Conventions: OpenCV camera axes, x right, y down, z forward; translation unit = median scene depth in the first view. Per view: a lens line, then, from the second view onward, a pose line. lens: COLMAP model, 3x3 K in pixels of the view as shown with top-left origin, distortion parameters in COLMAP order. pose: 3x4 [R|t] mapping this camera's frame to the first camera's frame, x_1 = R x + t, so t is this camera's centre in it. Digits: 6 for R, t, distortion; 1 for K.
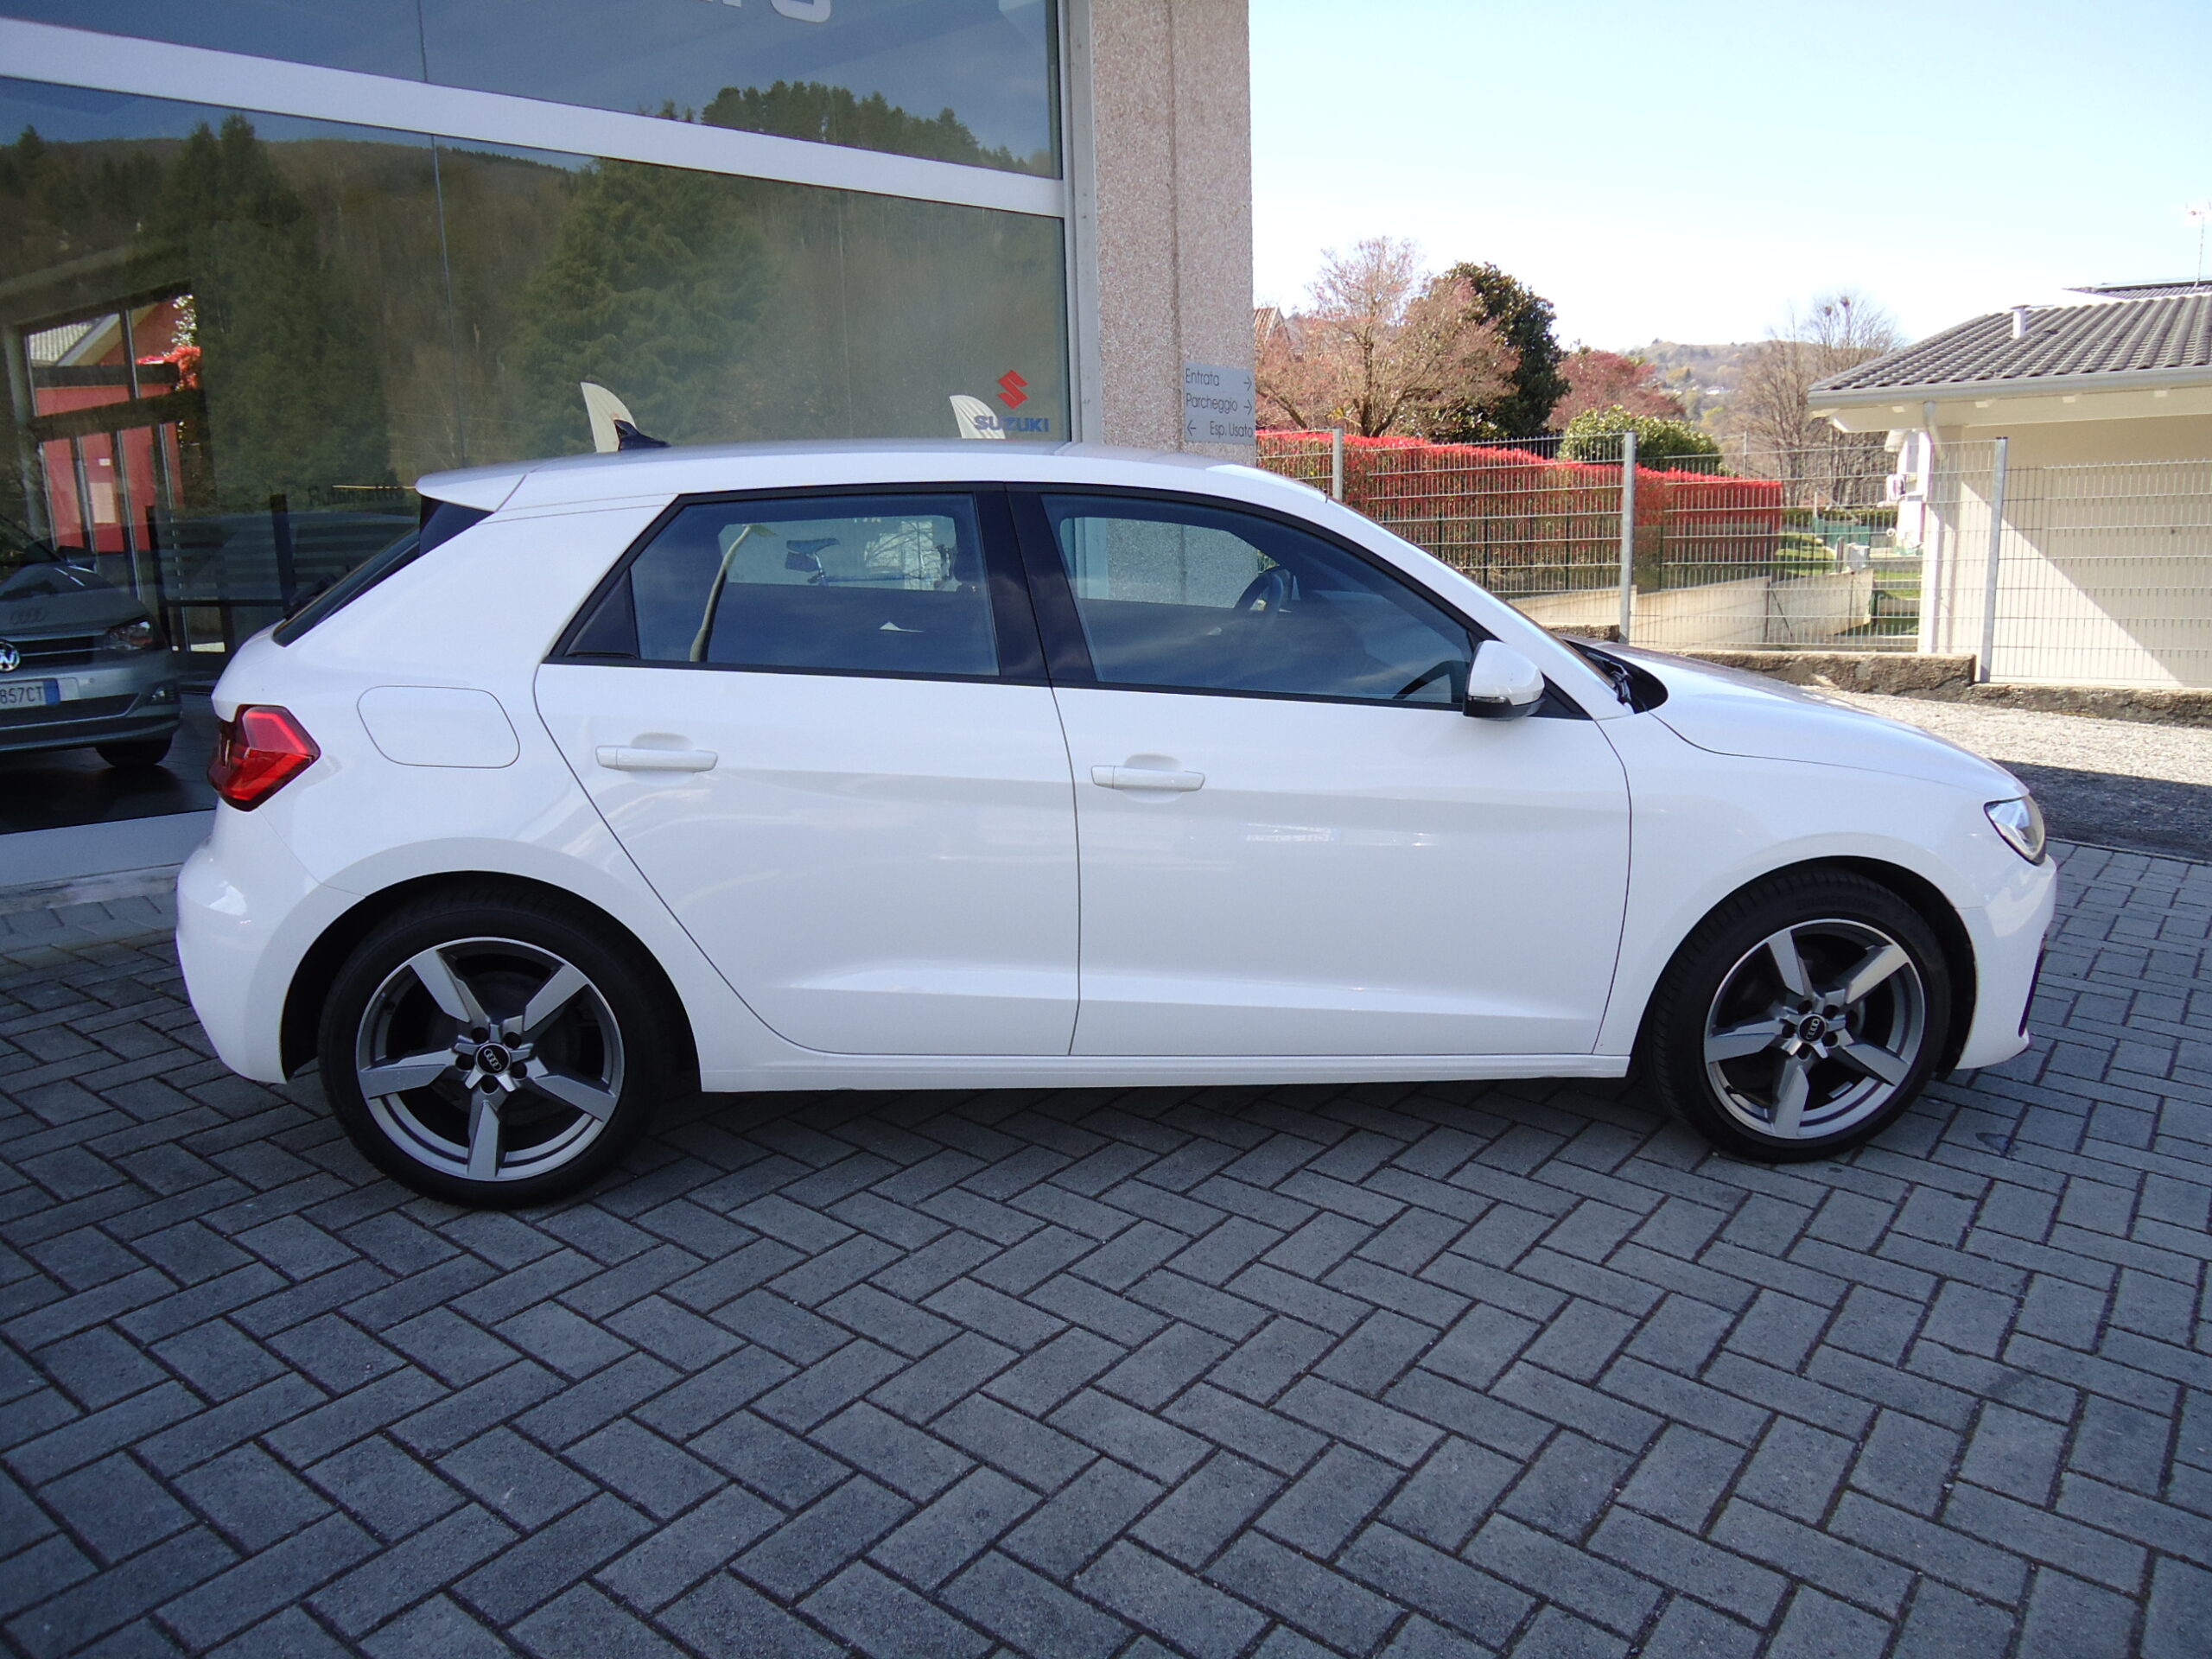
lens RADIAL K [[1600.3, 0, 1106.0], [0, 1600.3, 829.5], [0, 0, 1]] dist [-0.007883, -0.000808]
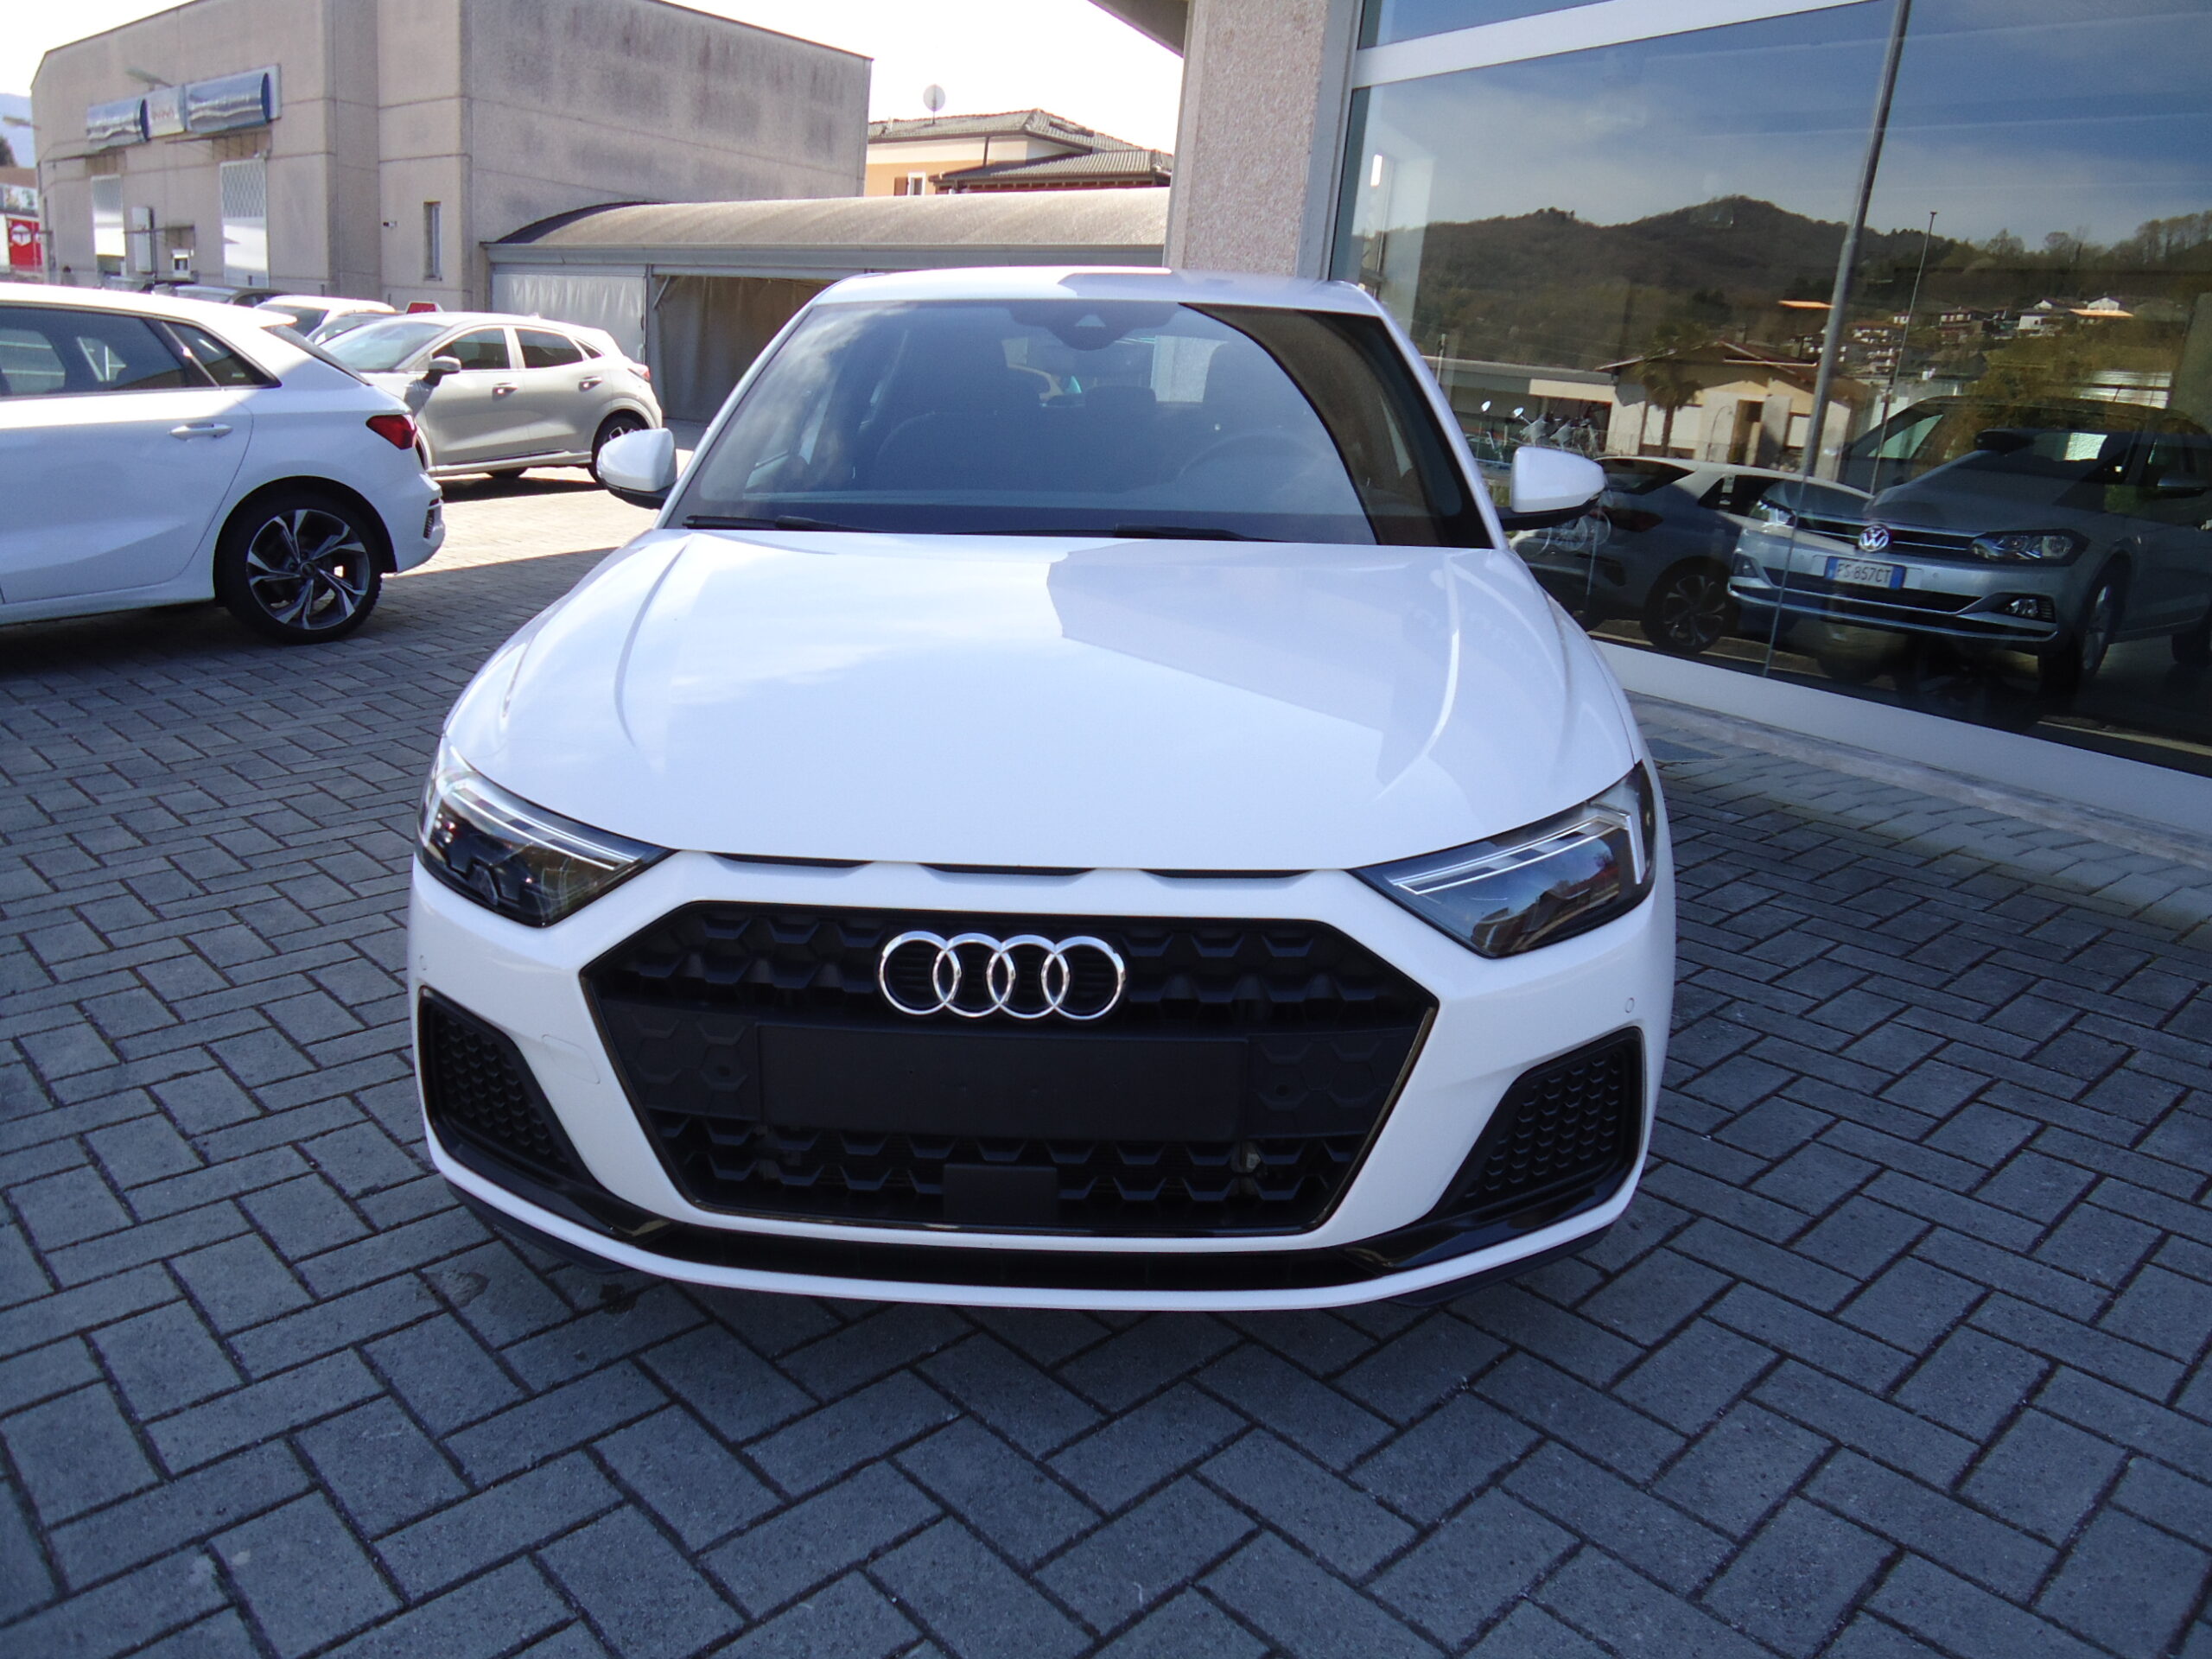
lens RADIAL K [[1610.1, 0, 1123.7], [0, 1610.1, 830.2], [0, 0, 1]] dist [-0.003678, 0.005923]
pose [[-0.158449, 0.263628, -0.951522, 1.319075], [-0.264587, 0.917114, 0.298155, -0.285221], [0.951256, 0.299002, -0.075563, 1.525608]]
